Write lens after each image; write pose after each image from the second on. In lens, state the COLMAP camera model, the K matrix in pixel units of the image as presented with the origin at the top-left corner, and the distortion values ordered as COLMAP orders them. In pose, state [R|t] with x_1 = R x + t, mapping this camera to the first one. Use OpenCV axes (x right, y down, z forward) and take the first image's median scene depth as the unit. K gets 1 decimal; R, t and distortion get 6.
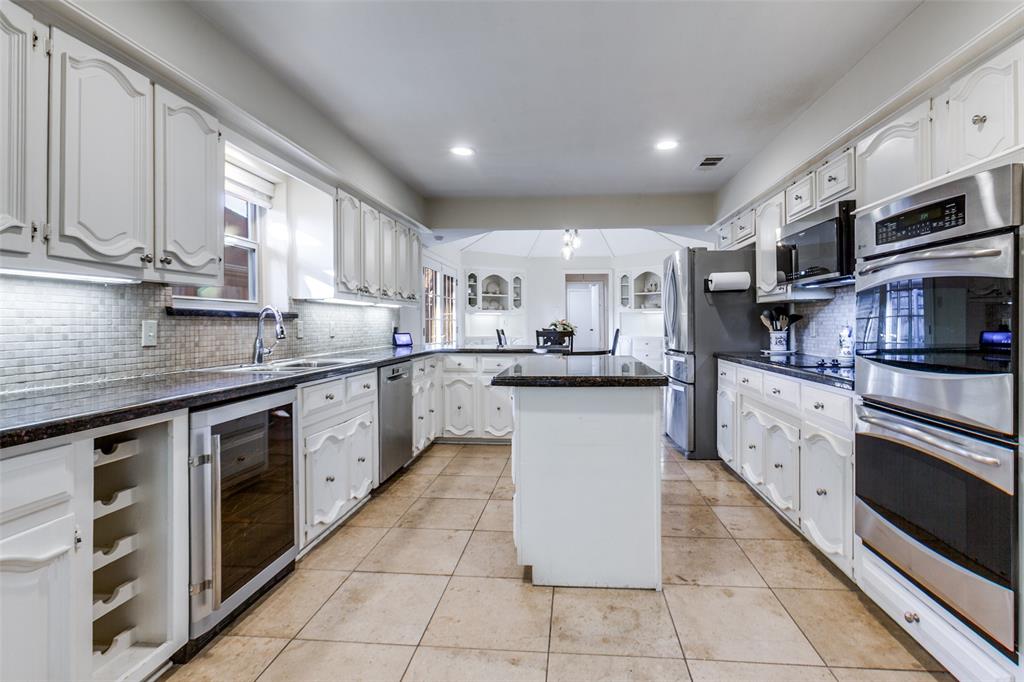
lens RADIAL K [[471.7, 0, 539.9], [0, 471.7, 321.2], [0, 0, 1]] dist [-0.005255, 0.006018]
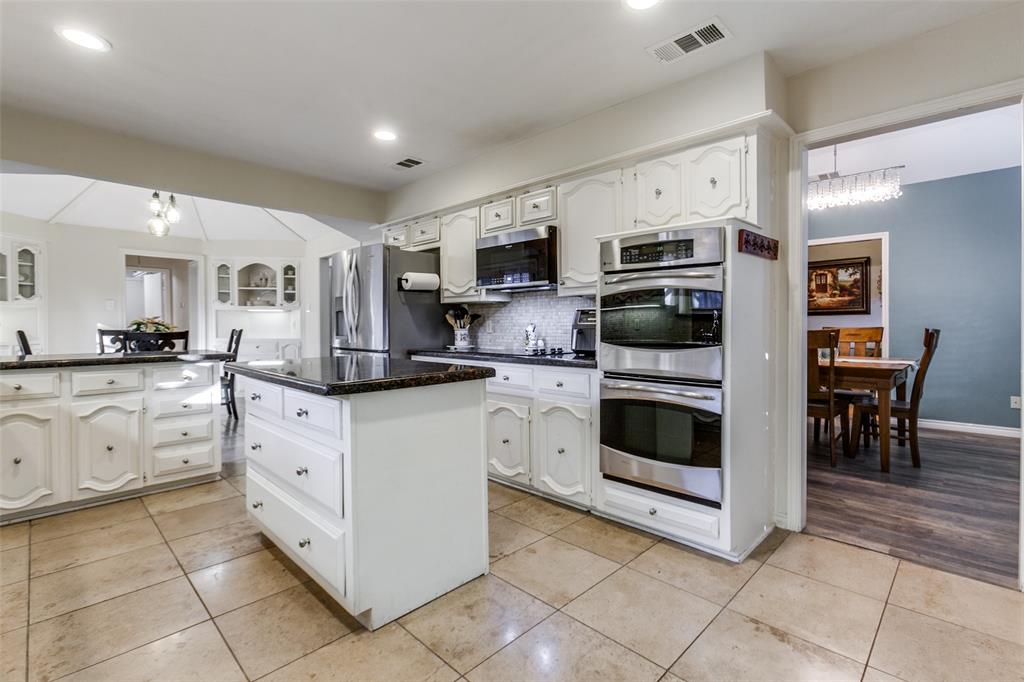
lens RADIAL K [[471.7, 0, 538.5], [0, 471.7, 326.8], [0, 0, 1]] dist [-0.005255, 0.006018]
pose [[0.625269, -0.001021, 0.780409, -0.261664], [-0.003353, 0.999986, 0.003995, 0.011543], [-0.780402, -0.005115, 0.625257, 0.141257]]
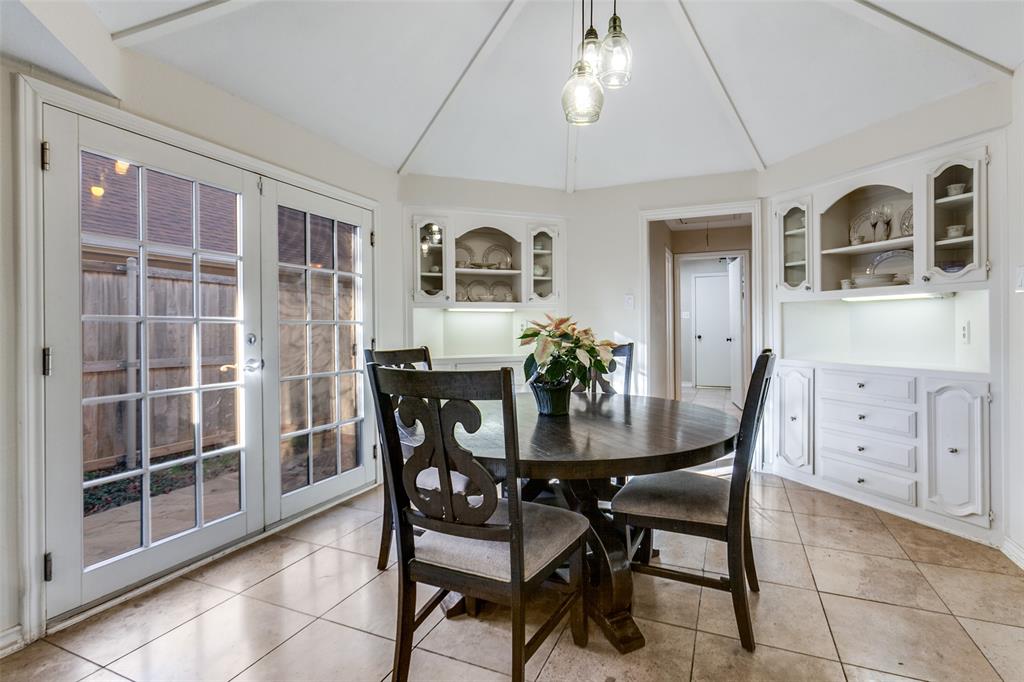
lens RADIAL K [[461.2, 0, 554.9], [0, 461.2, 332.5], [0, 0, 1]] dist [0.002331, 0.000205]
pose [[0.955735, -0.001572, -0.294223, 0.229465], [0.006377, 0.999862, 0.015372, -0.000307], [0.294159, -0.016568, 0.955613, 1.278781]]
